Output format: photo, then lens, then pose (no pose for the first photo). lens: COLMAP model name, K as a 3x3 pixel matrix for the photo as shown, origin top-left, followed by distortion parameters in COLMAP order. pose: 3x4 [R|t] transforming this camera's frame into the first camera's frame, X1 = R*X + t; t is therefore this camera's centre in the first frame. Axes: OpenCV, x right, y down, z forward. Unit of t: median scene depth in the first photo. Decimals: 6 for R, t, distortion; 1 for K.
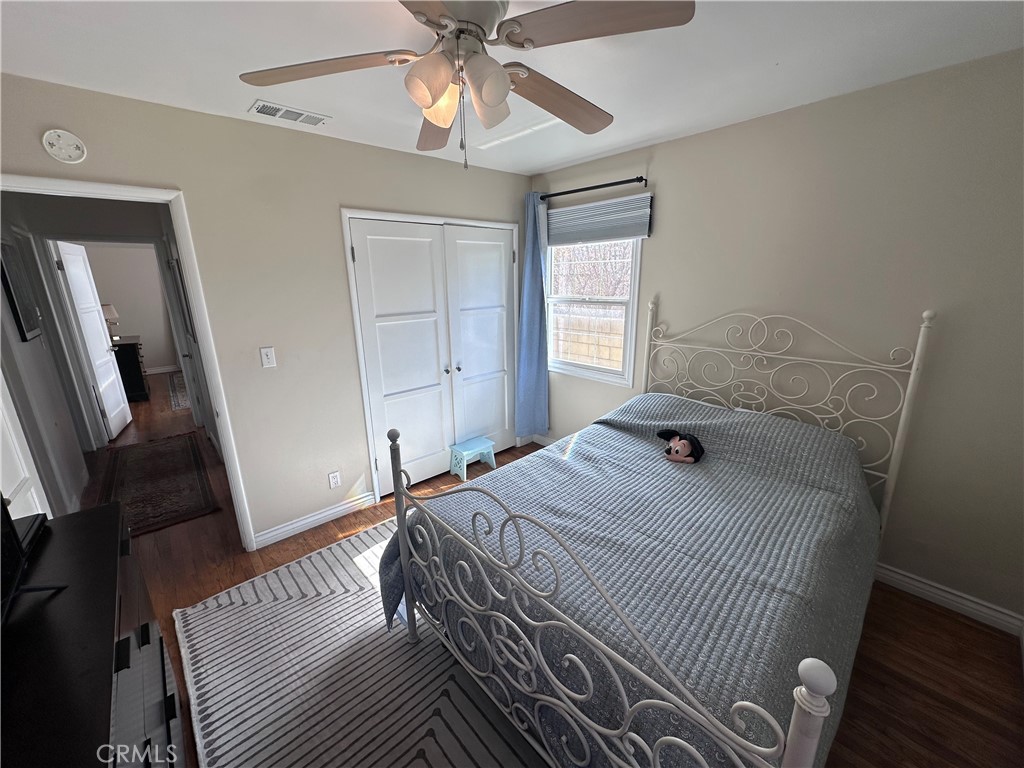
lens RADIAL K [[406.2, 0, 514.3], [0, 406.2, 387.2], [0, 0, 1]] dist [-0.007526, 0.000103]
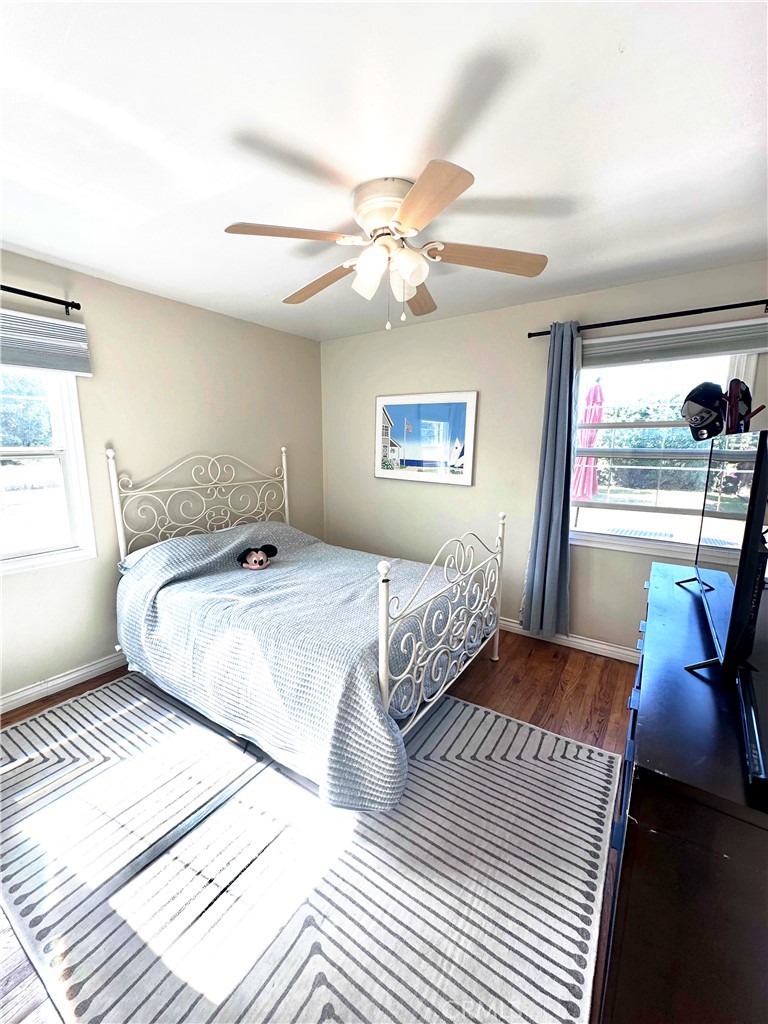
lens RADIAL K [[406.2, 0, 384.0], [0, 406.2, 512.0], [0, 0, 1]] dist [-0.007526, 0.000103]
pose [[-0.232454, -0.146676, 0.961484, -1.053709], [0.256037, 0.944466, 0.205981, -0.176936], [-0.938302, 0.294057, -0.181991, 1.007649]]
